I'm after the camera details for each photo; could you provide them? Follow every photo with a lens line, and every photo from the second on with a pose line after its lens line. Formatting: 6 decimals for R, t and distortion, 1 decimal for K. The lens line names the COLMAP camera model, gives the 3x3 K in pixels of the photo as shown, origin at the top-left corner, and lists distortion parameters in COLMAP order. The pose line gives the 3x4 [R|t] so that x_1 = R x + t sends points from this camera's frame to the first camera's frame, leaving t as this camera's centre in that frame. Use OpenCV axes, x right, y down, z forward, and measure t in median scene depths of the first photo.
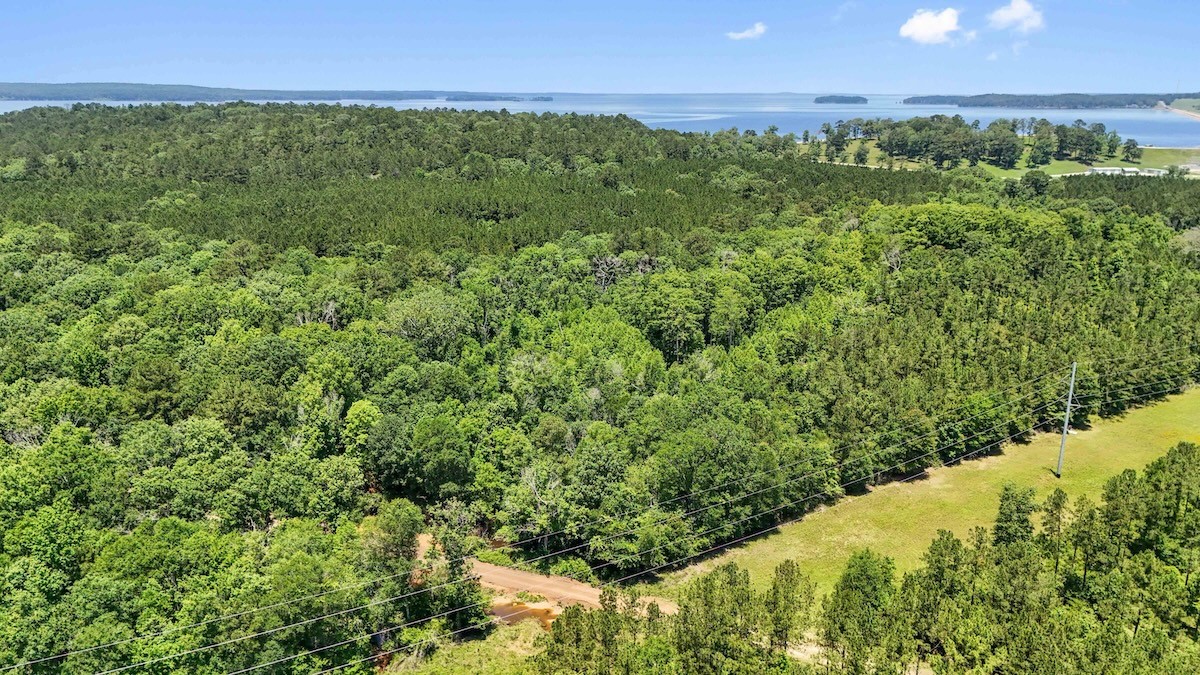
lens RADIAL K [[886.0, 0, 601.1], [0, 886.0, 342.1], [0, 0, 1]] dist [0.071194, -0.060258]
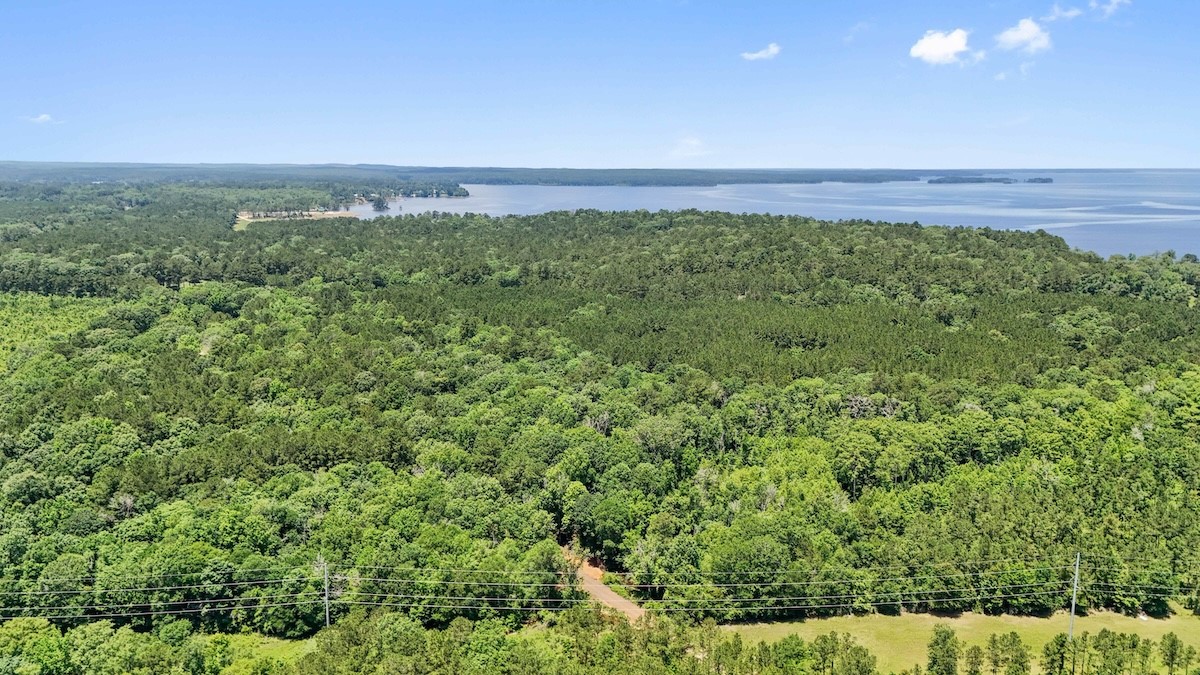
lens RADIAL K [[886.0, 0, 595.5], [0, 886.0, 330.9], [0, 0, 1]] dist [0.071194, -0.060258]
pose [[0.862488, 0.091592, -0.497720, 0.294870], [-0.137377, 0.988931, -0.056071, -0.065655], [0.487075, 0.116736, 0.865524, -0.248584]]
